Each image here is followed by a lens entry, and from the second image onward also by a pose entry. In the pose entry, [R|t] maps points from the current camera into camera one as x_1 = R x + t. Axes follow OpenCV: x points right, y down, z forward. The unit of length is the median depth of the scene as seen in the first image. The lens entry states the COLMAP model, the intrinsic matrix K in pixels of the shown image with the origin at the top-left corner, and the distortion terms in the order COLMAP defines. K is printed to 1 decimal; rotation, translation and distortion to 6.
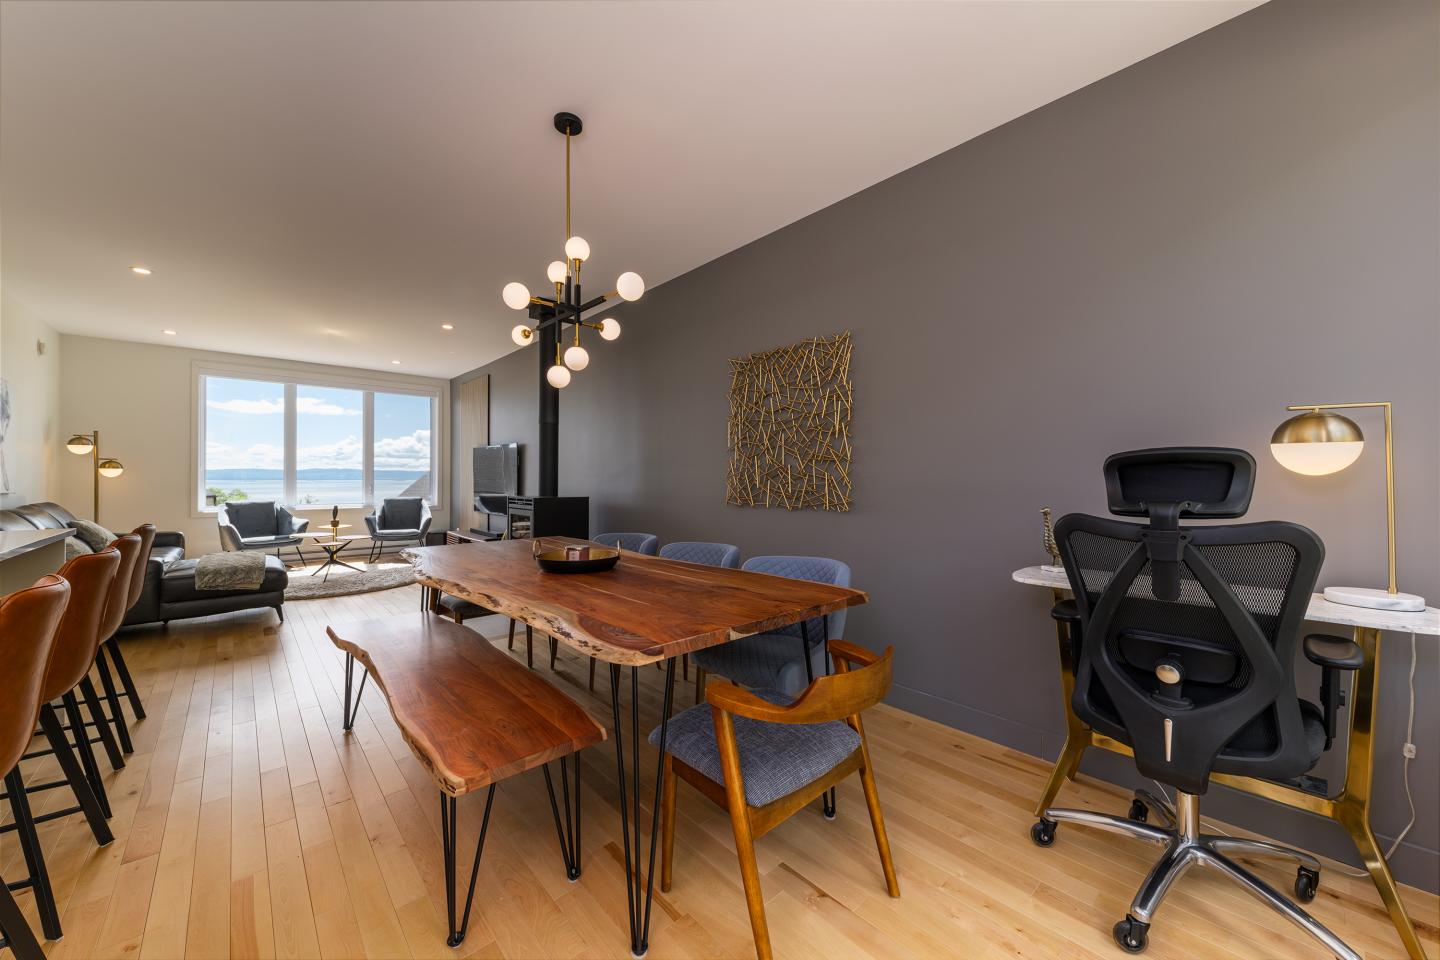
lens RADIAL K [[510.4, 0, 732.2], [0, 510.4, 483.9], [0, 0, 1]] dist [0.000202, -0.000738]
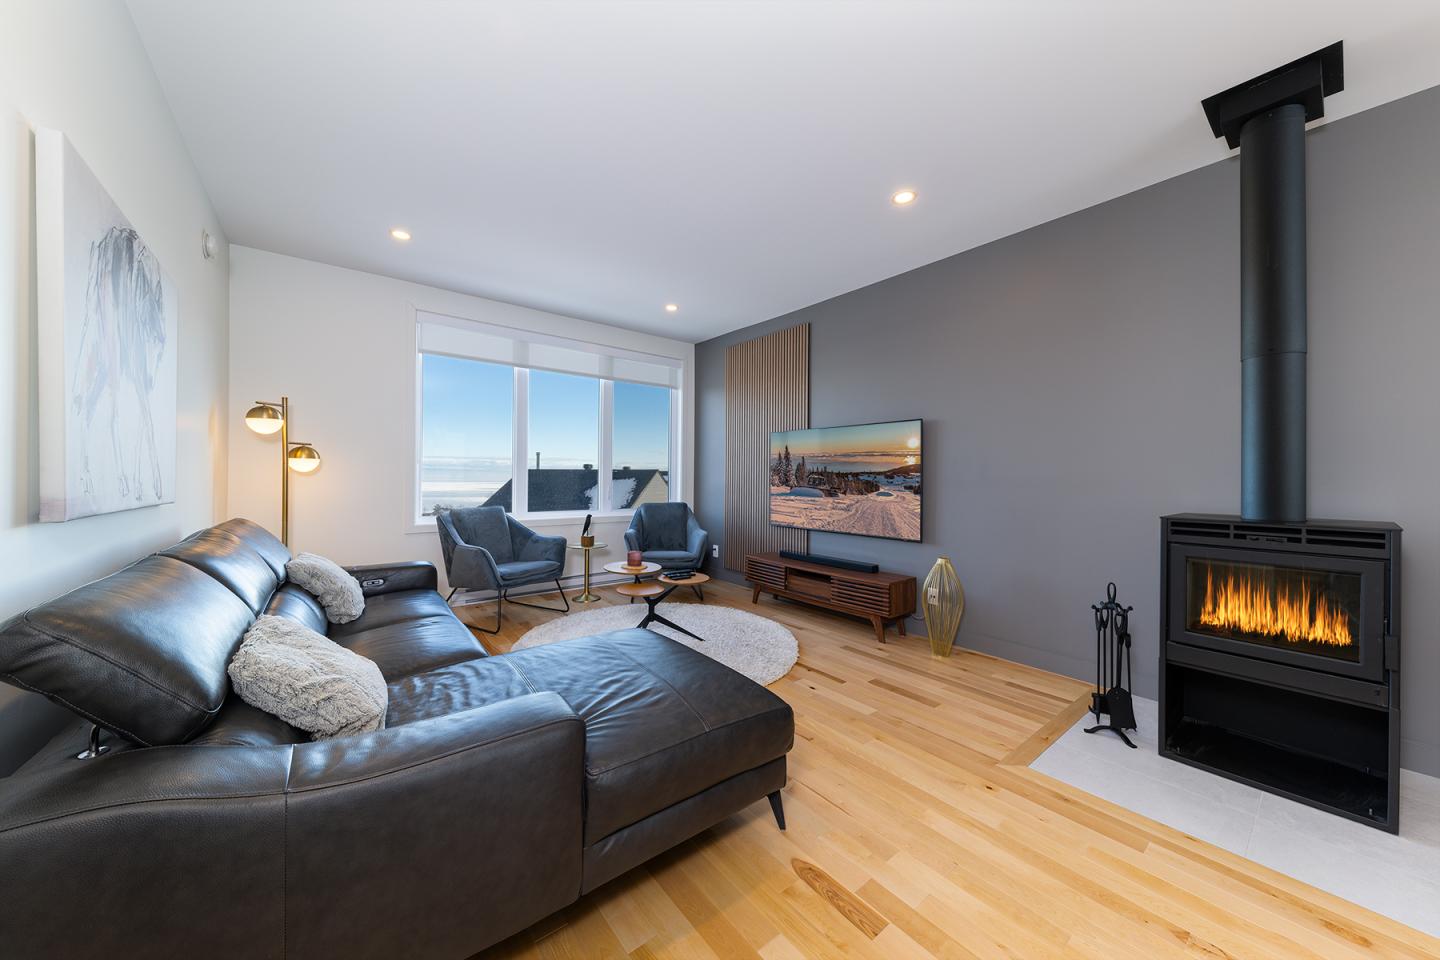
lens RADIAL K [[480.6, 0, 728.4], [0, 480.6, 484.6], [0, 0, 1]] dist [-0.012200, -0.000292]
pose [[0.997189, 0.003371, -0.074852, -0.673140], [-0.003245, 0.999993, 0.001797, -0.001165], [0.074858, -0.001549, 0.997193, 0.469460]]
